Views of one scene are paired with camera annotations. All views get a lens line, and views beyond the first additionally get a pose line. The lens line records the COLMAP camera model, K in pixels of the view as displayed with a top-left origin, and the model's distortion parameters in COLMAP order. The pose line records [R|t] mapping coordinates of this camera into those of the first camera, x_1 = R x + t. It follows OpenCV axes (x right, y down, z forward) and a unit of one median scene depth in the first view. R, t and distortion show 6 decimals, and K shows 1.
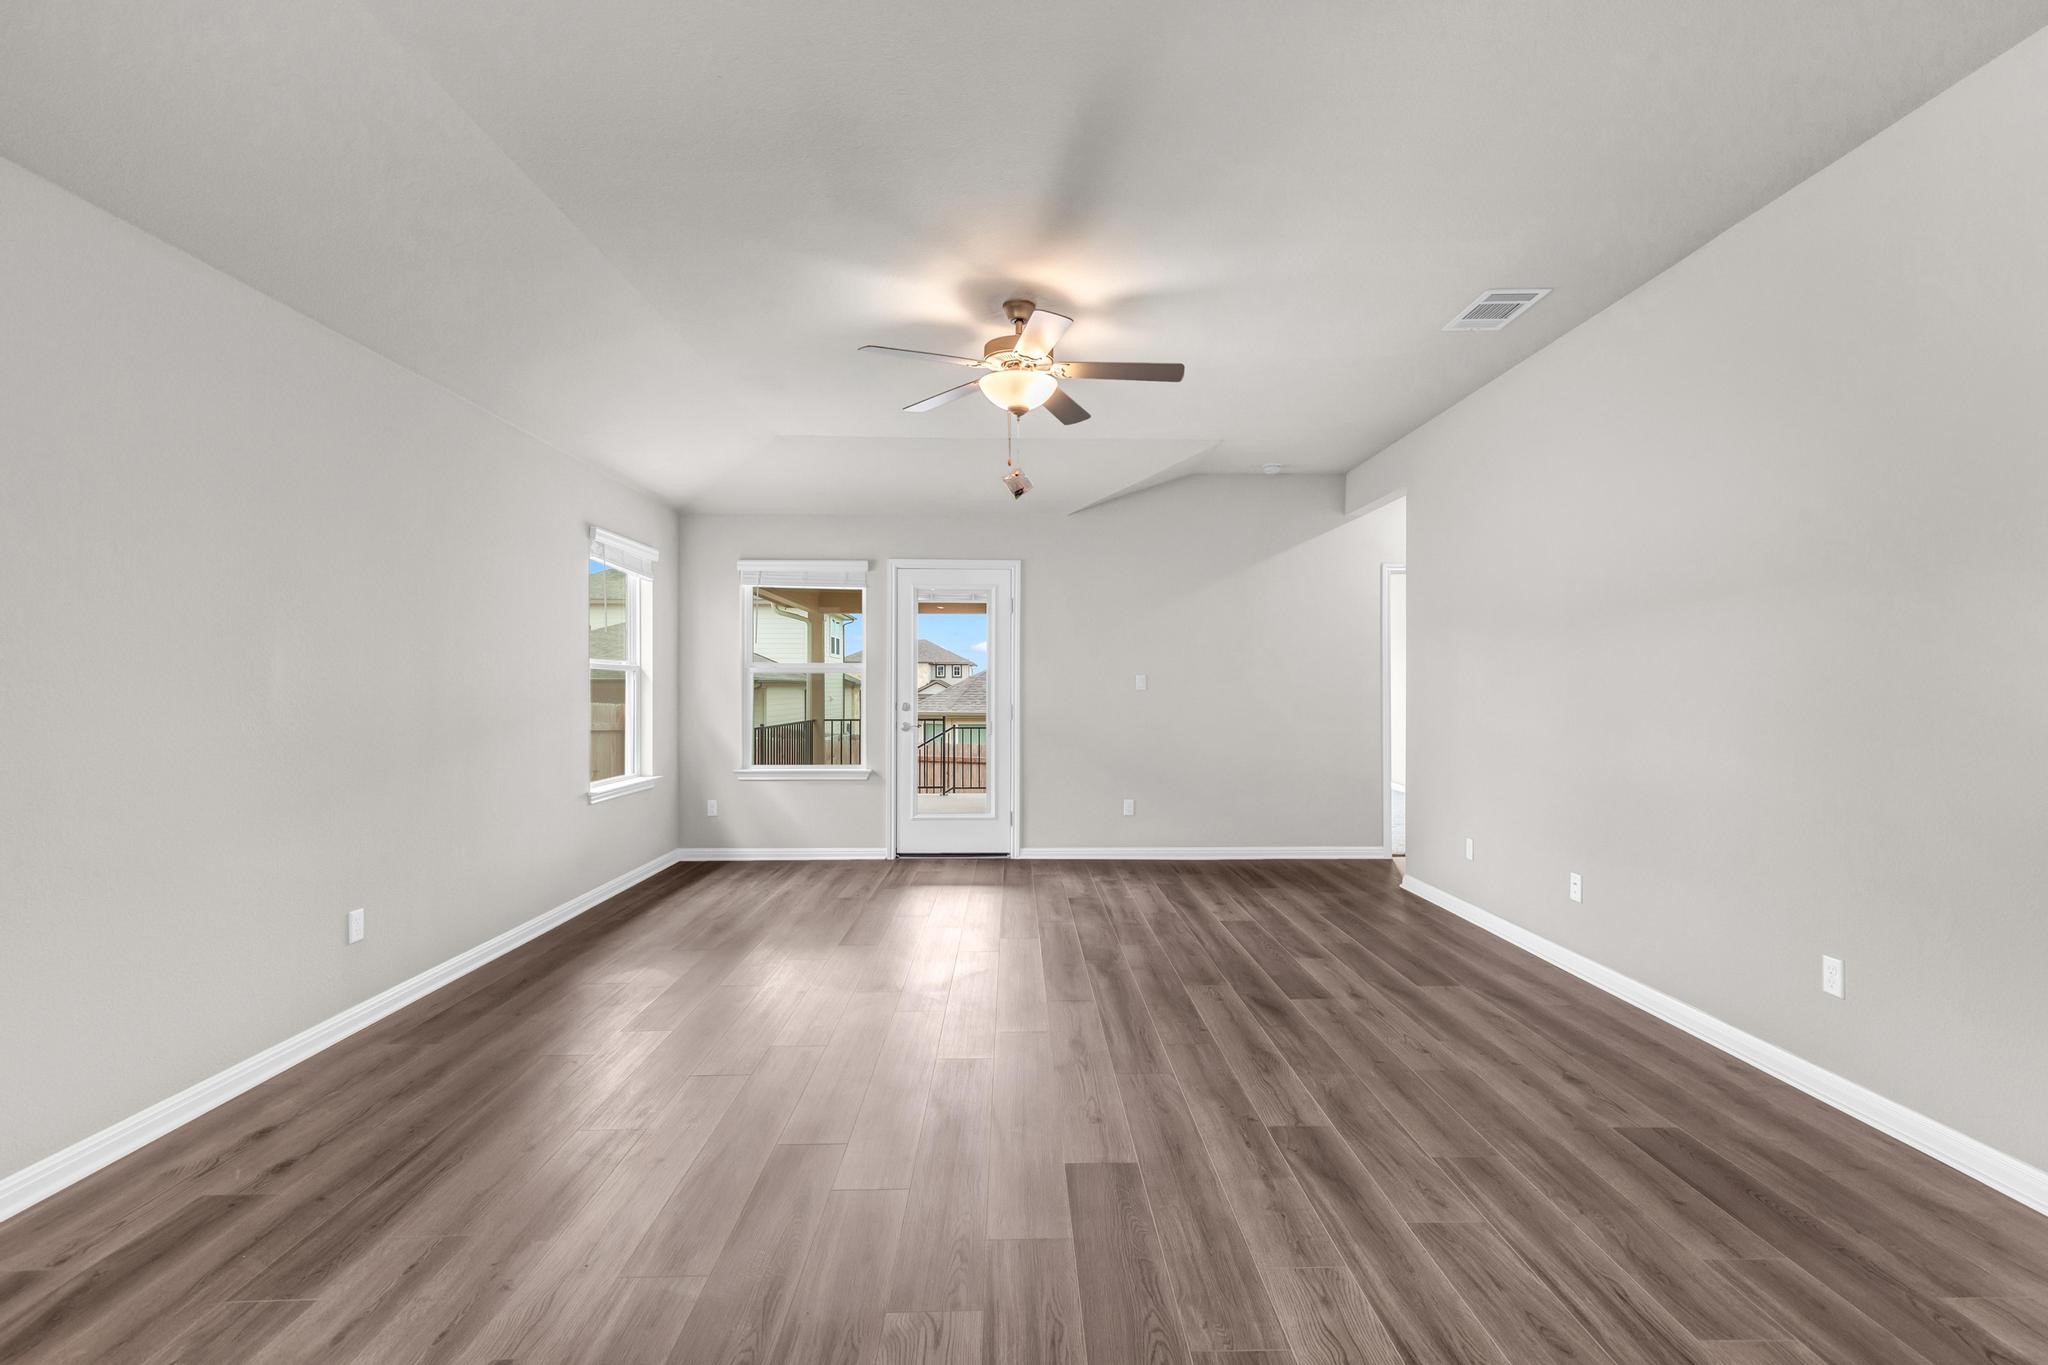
lens RADIAL K [[913.1, 0, 1025.7], [0, 913.1, 687.7], [0, 0, 1]] dist [0.002492, 0.000138]
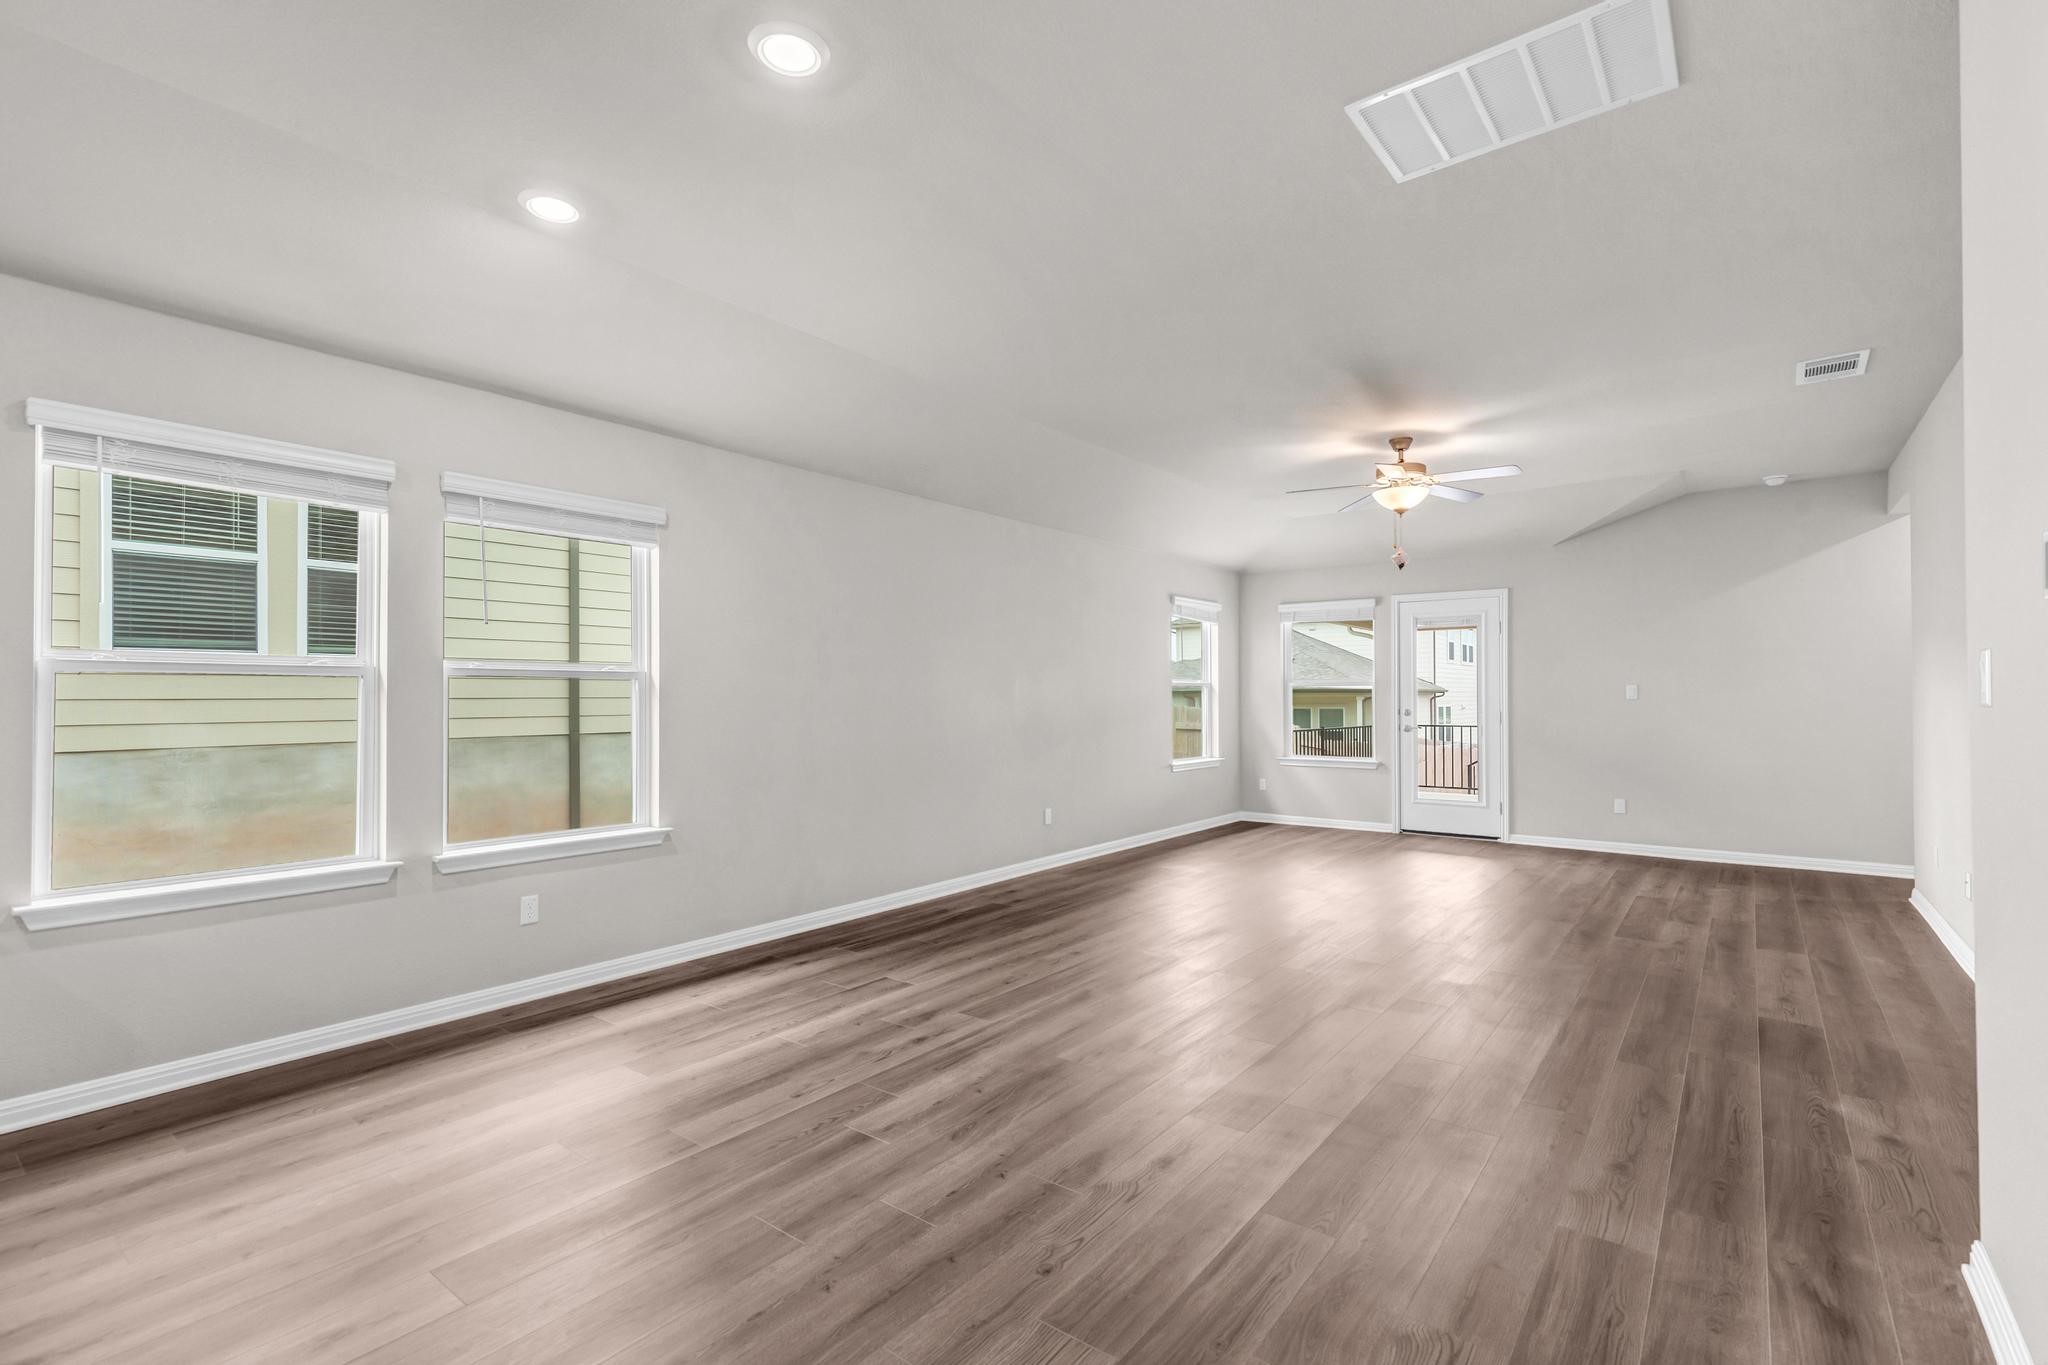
lens RADIAL K [[913.1, 0, 1025.7], [0, 913.1, 687.7], [0, 0, 1]] dist [0.002492, 0.000138]
pose [[0.772415, -0.009187, -0.635052, 0.323821], [0.002927, 0.999936, -0.010905, -0.001159], [0.635112, 0.006564, 0.772392, -0.373227]]
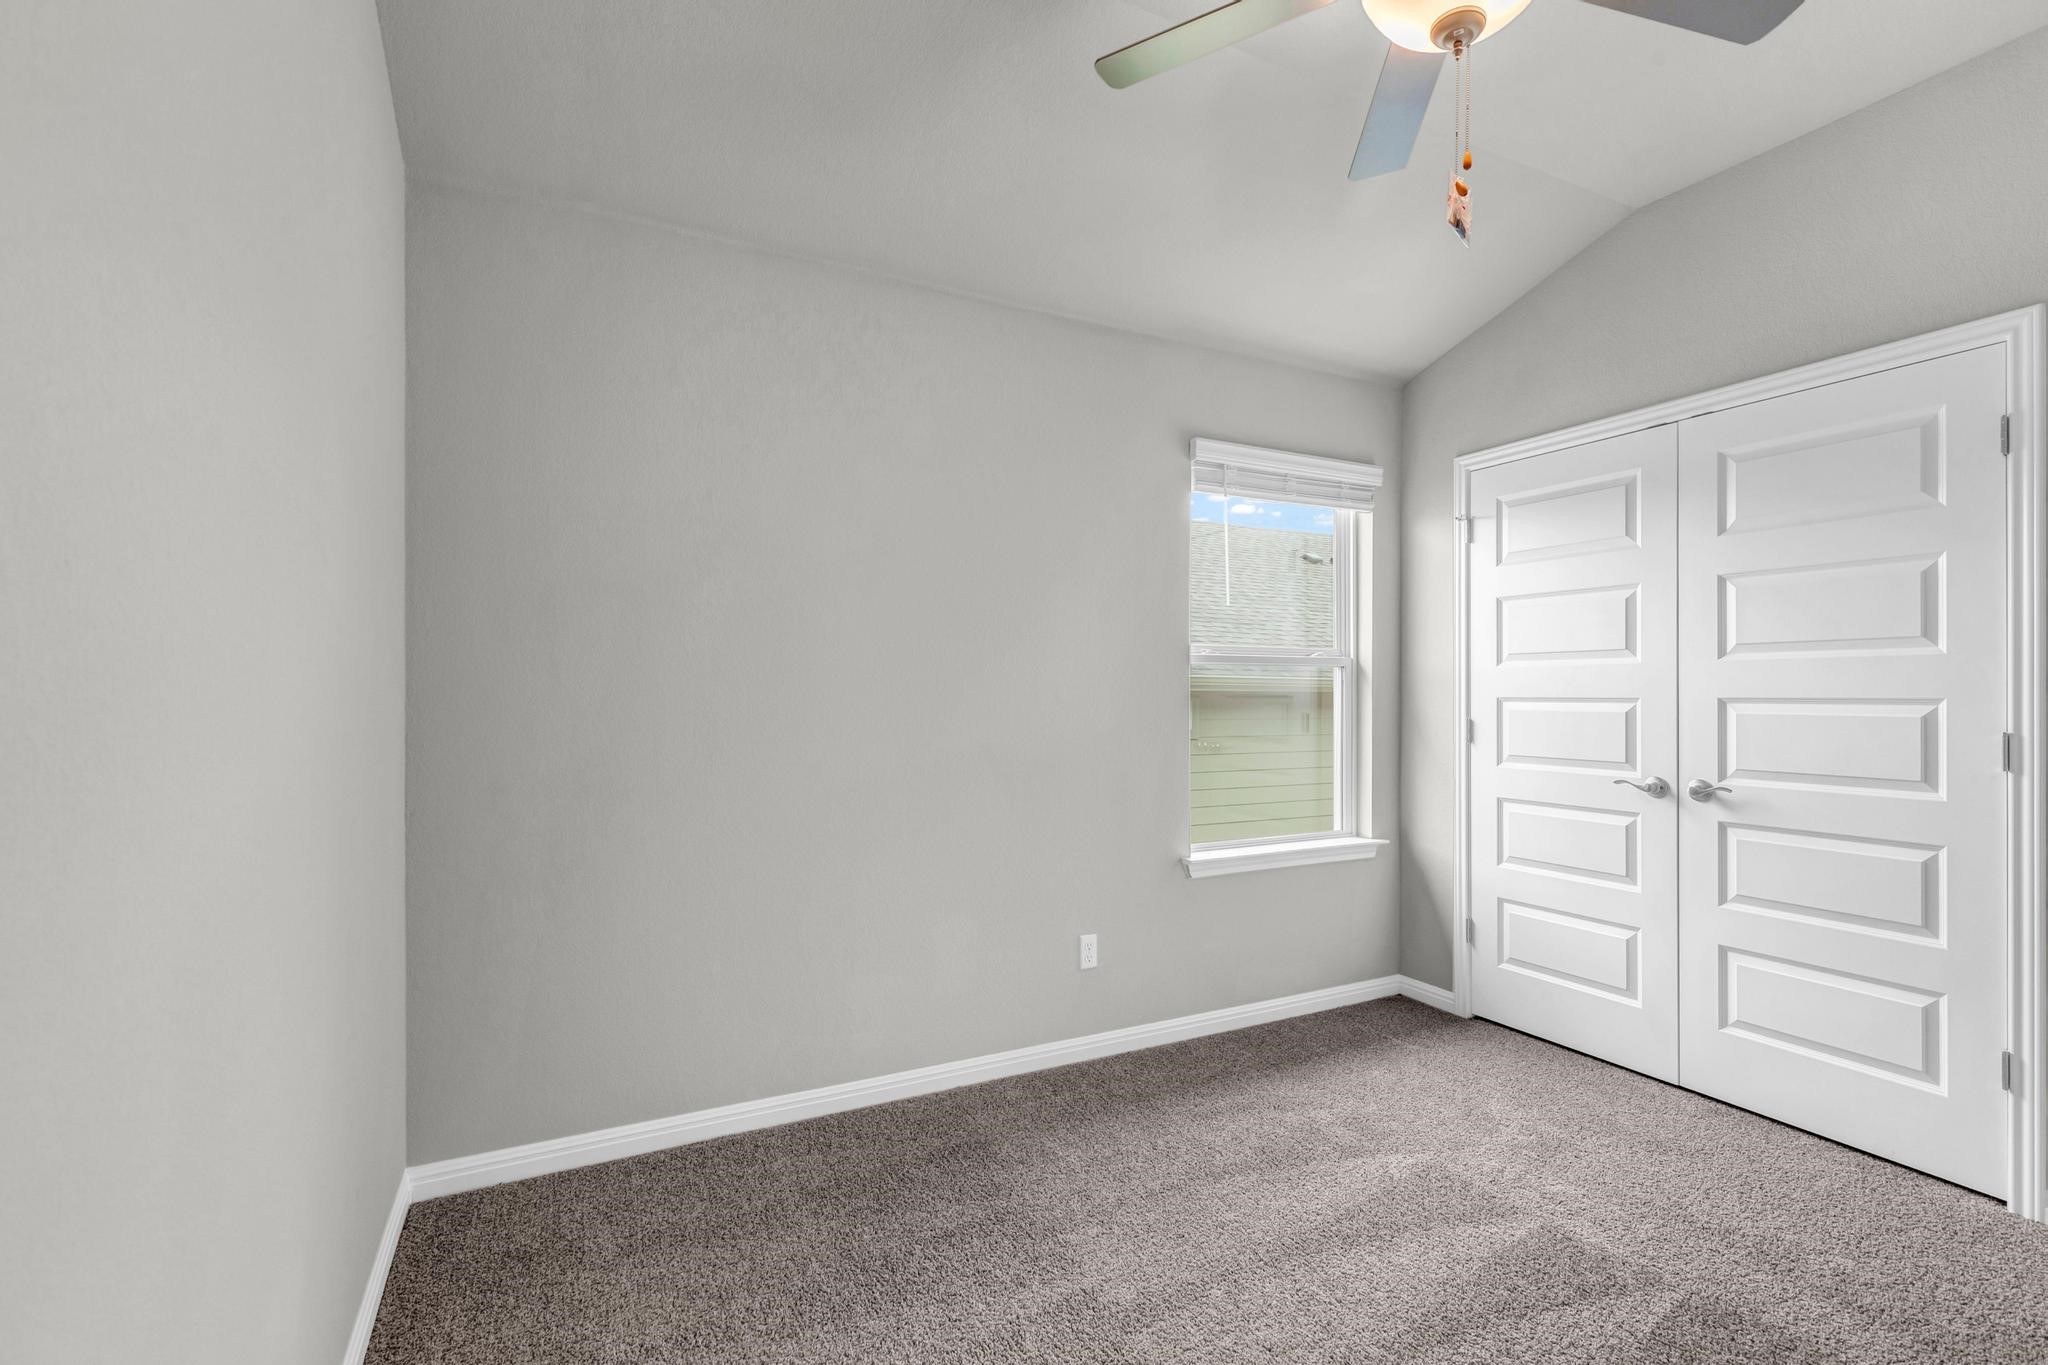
lens RADIAL K [[874.0, 0, 983.3], [0, 874.0, 685.7], [0, 0, 1]] dist [0.001351, -0.000003]
pose [[0.414386, 0.002744, -0.910097, 0.015463], [-0.002147, 0.999996, 0.002038, -0.006326], [0.910099, 0.001110, 0.414390, 0.604358]]
